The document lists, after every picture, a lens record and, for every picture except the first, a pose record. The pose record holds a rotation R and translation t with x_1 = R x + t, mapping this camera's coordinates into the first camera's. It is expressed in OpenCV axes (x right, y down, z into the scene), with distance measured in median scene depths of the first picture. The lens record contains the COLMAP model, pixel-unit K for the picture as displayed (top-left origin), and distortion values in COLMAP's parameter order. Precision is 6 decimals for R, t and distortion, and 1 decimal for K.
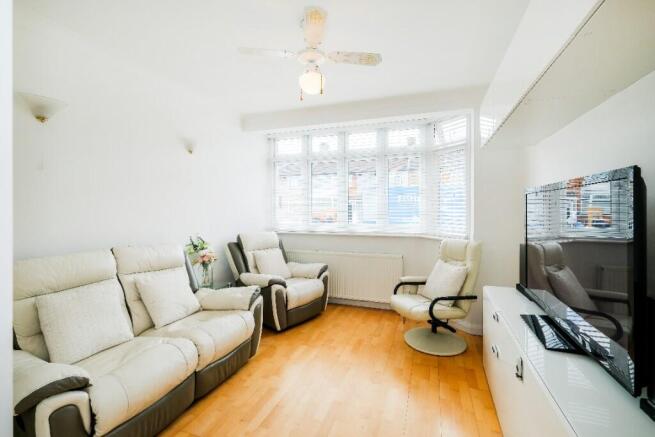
lens RADIAL K [[299.8, 0, 329.3], [0, 299.8, 213.4], [0, 0, 1]] dist [-0.001271, 0.000096]
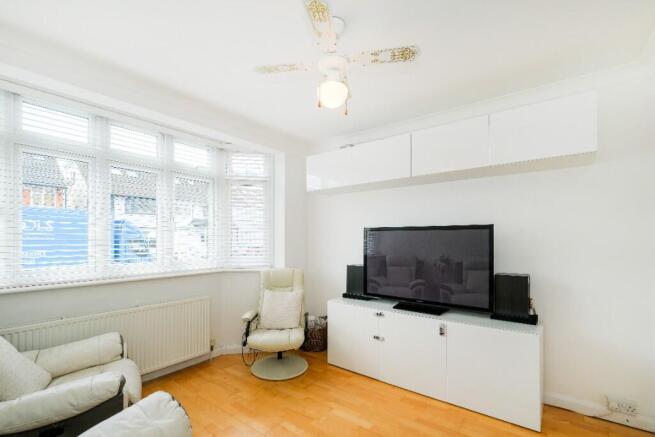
lens RADIAL K [[299.8, 0, 344.3], [0, 299.8, 236.9], [0, 0, 1]] dist [-0.001271, 0.000096]
pose [[0.291858, -0.005068, 0.956448, -0.546304], [0.014927, 0.999888, 0.000744, -0.024419], [-0.956345, 0.014060, 0.291901, 0.443735]]
